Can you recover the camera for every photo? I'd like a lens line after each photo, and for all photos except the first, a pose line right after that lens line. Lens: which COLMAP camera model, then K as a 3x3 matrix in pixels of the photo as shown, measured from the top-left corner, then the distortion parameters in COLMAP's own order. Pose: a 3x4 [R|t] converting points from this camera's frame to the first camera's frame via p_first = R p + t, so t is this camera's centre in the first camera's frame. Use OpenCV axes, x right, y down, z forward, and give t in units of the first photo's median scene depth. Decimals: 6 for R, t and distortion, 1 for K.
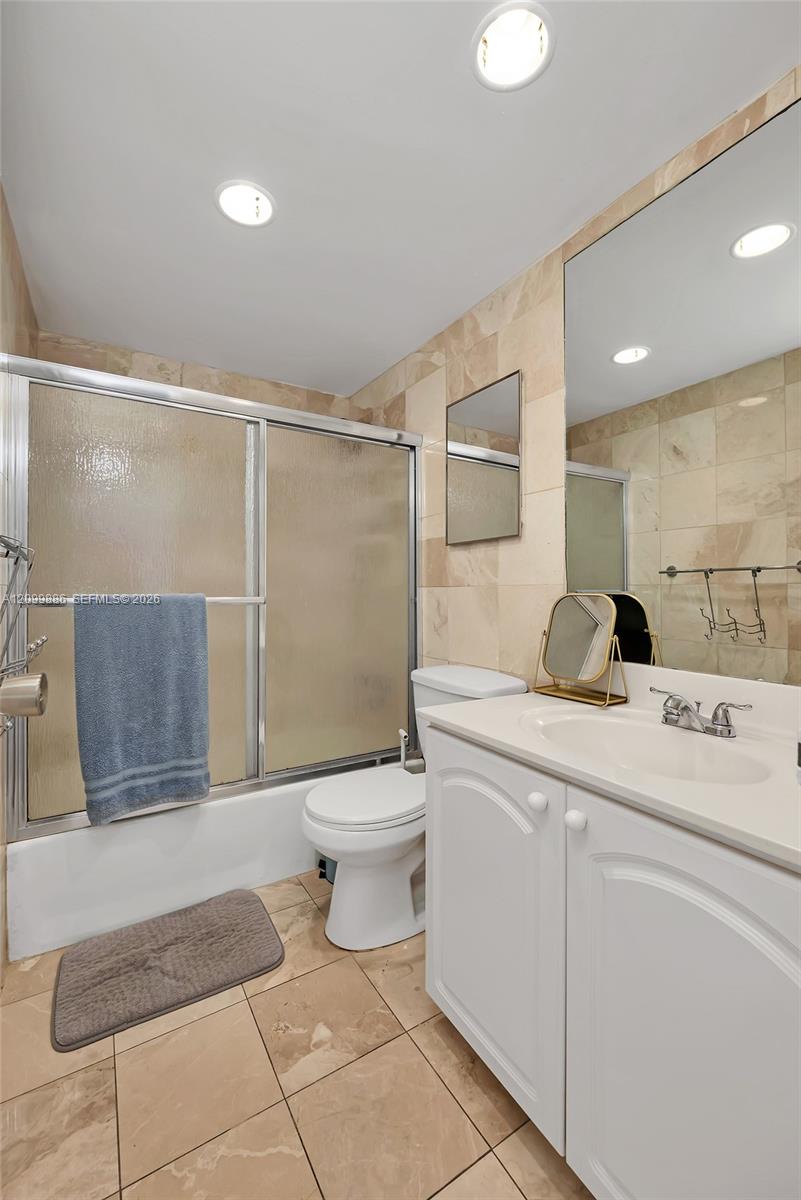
lens RADIAL K [[500.5, 0, 400.5], [0, 500.5, 600.0], [0, 0, 1]] dist [-0.000325, -0.000144]
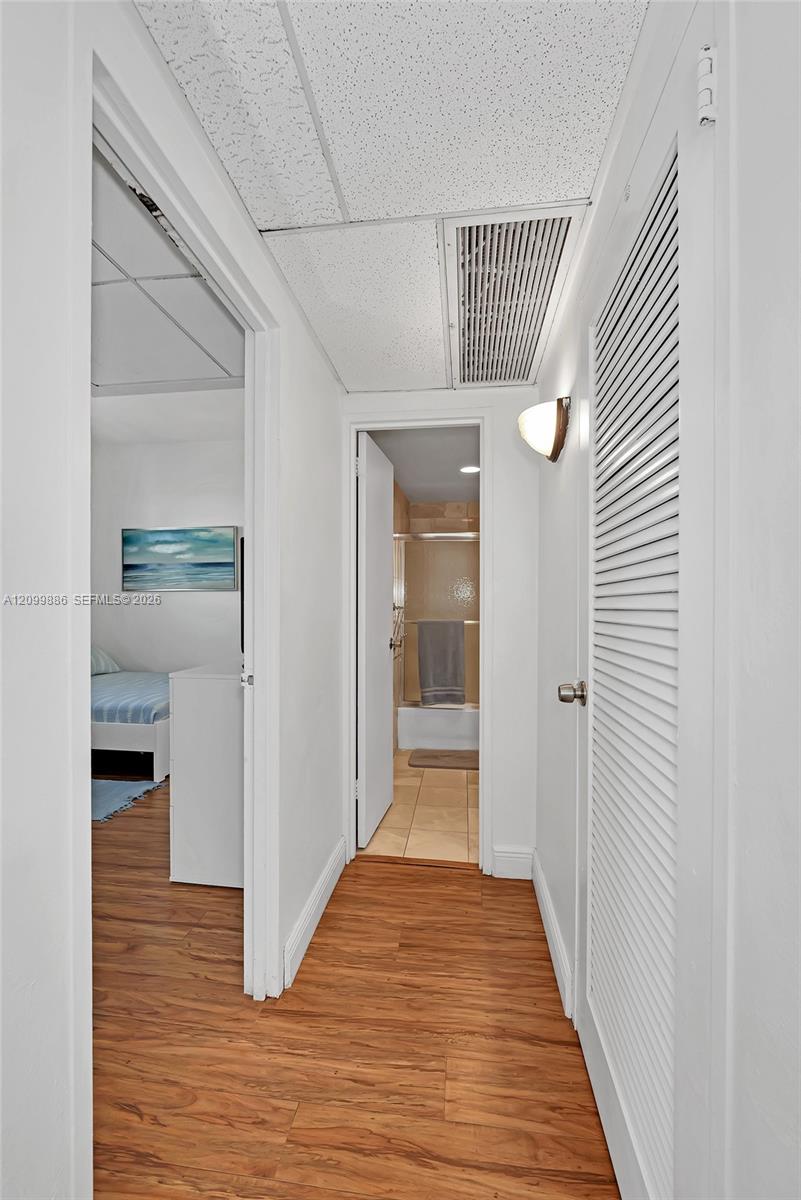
lens RADIAL K [[500.5, 0, 400.5], [0, 500.5, 600.0], [0, 0, 1]] dist [-0.000325, -0.000144]
pose [[0.778069, -0.012779, -0.628049, 0.971576], [-0.001962, 0.999739, -0.022772, -0.053491], [0.628176, 0.018950, 0.777841, -1.157684]]
